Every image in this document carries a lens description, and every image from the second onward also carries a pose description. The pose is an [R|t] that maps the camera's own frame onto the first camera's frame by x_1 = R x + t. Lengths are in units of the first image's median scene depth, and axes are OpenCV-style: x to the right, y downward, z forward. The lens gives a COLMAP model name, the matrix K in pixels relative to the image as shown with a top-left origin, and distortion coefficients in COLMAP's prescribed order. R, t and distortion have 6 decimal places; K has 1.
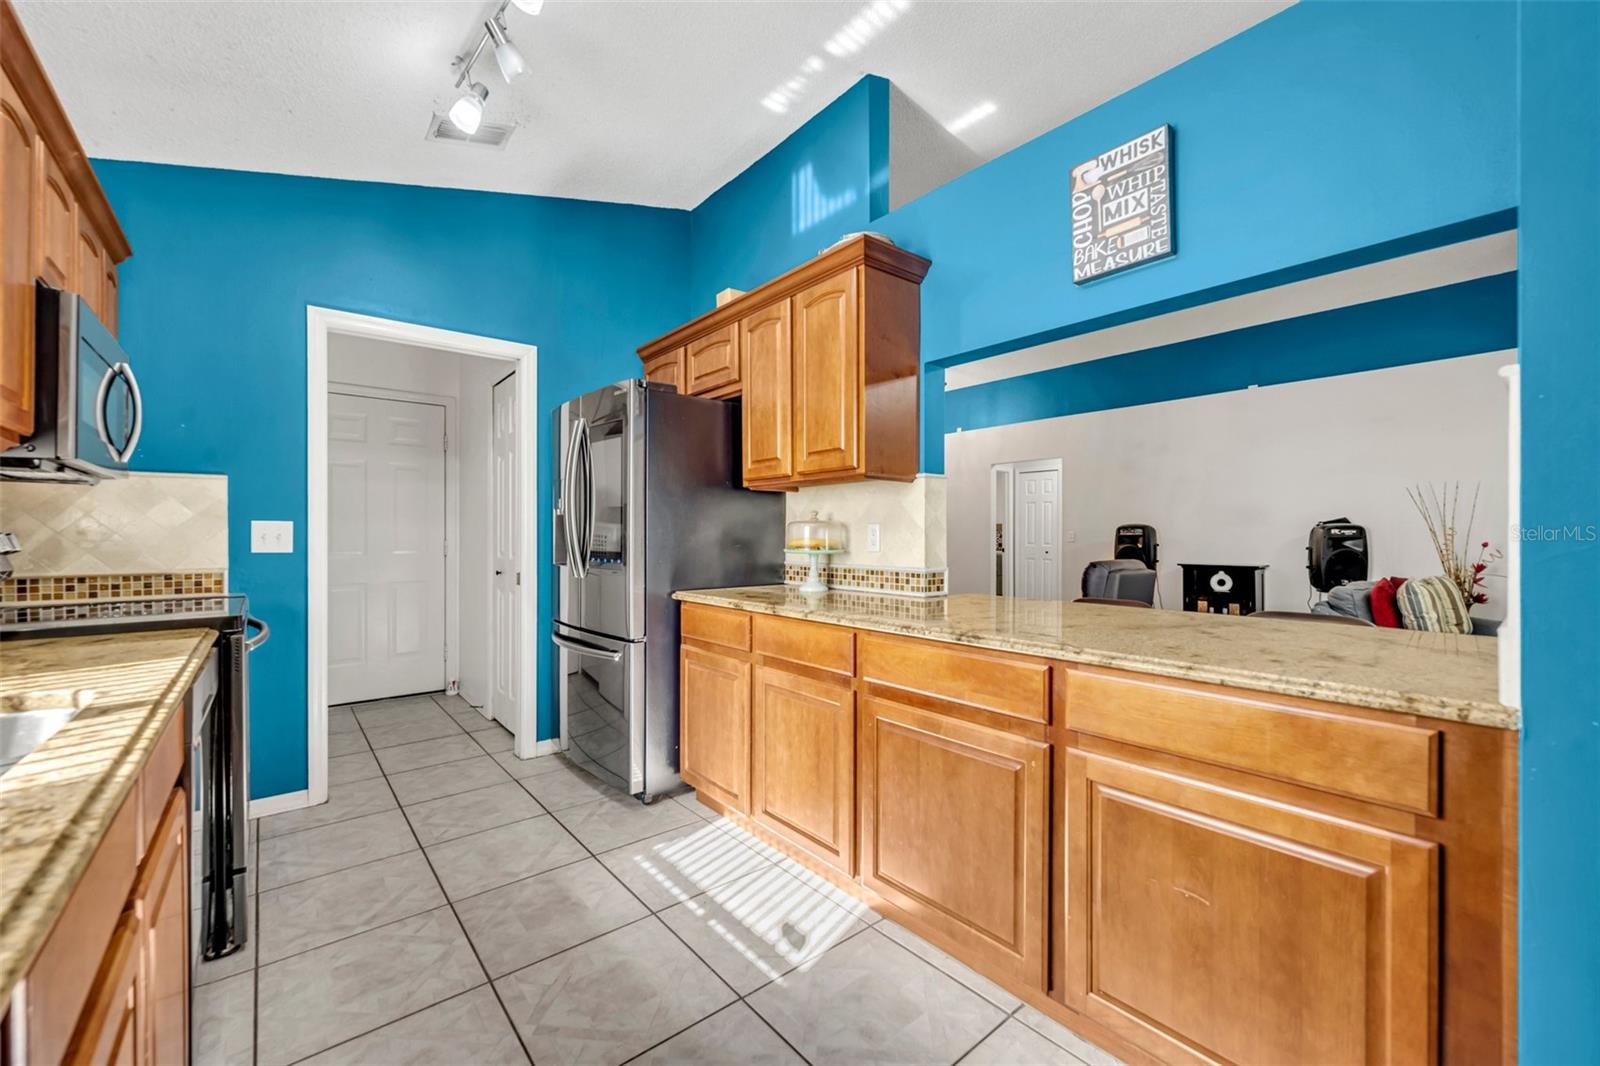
lens RADIAL K [[638.5, 0, 790.3], [0, 638.5, 538.2], [0, 0, 1]] dist [0.000412, -0.000237]
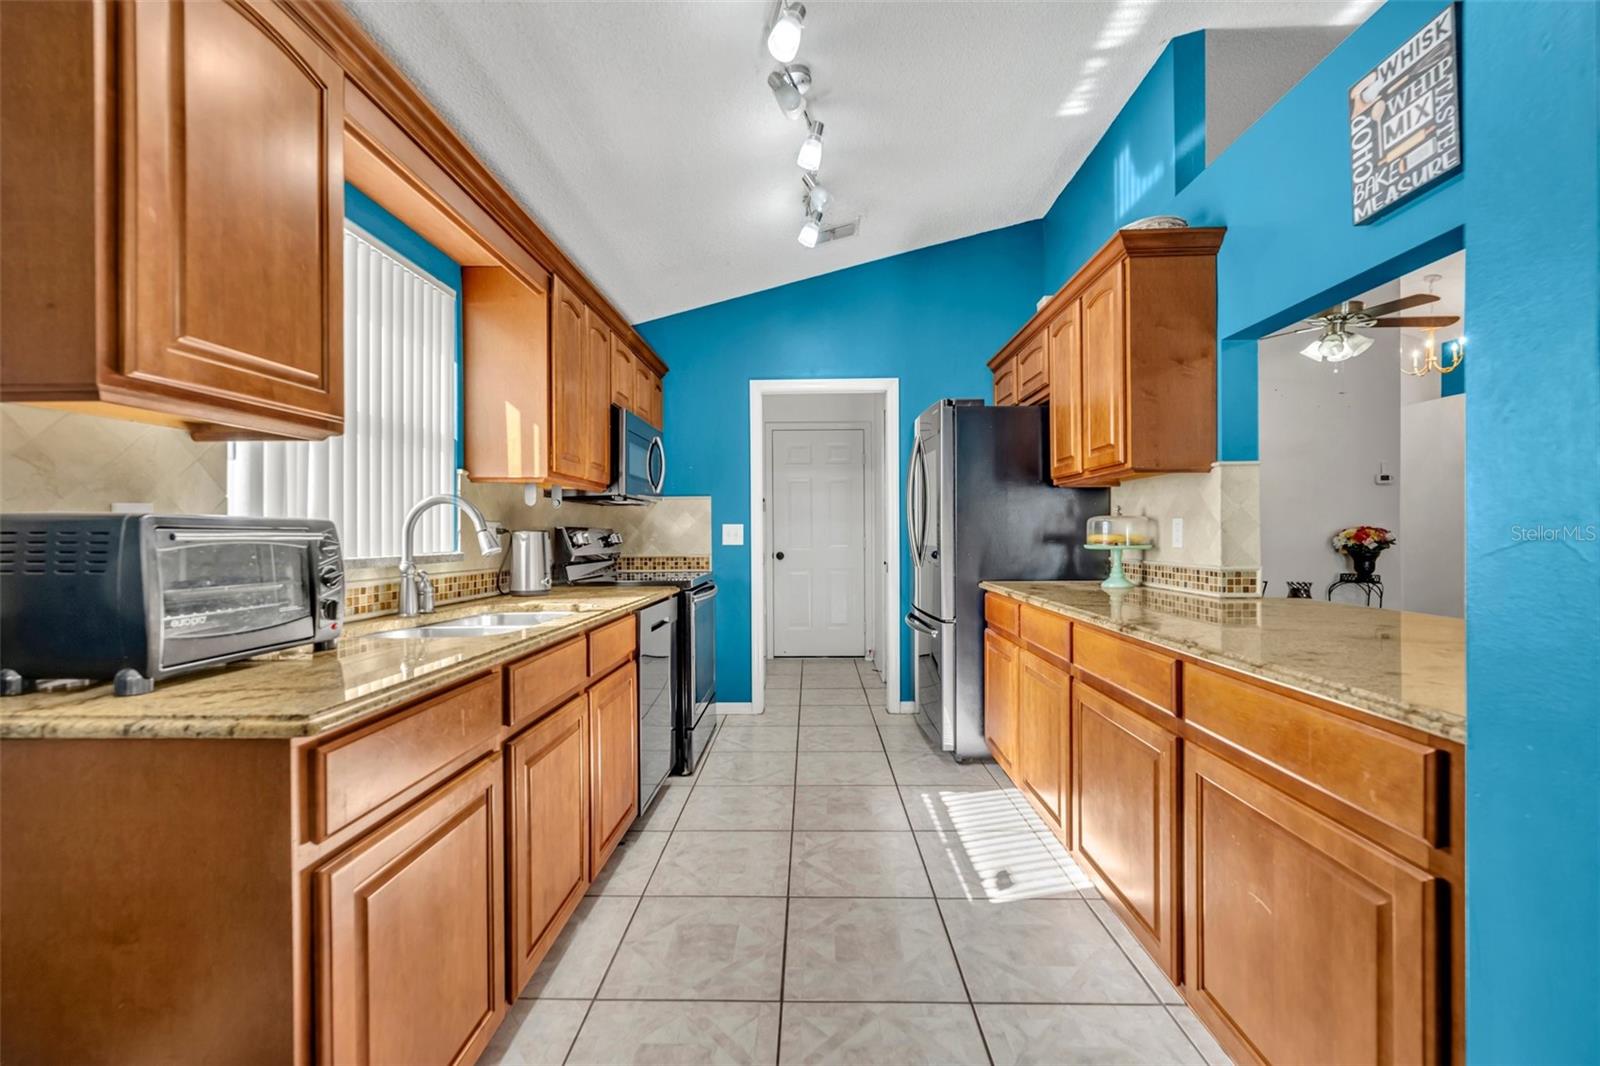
lens RADIAL K [[638.5, 0, 790.3], [0, 638.5, 538.2], [0, 0, 1]] dist [0.000412, -0.000237]
pose [[0.758133, -0.000234, -0.652100, 0.411748], [0.003527, 0.999987, 0.003742, 0.002118], [0.652091, -0.005136, 0.758124, -0.108842]]
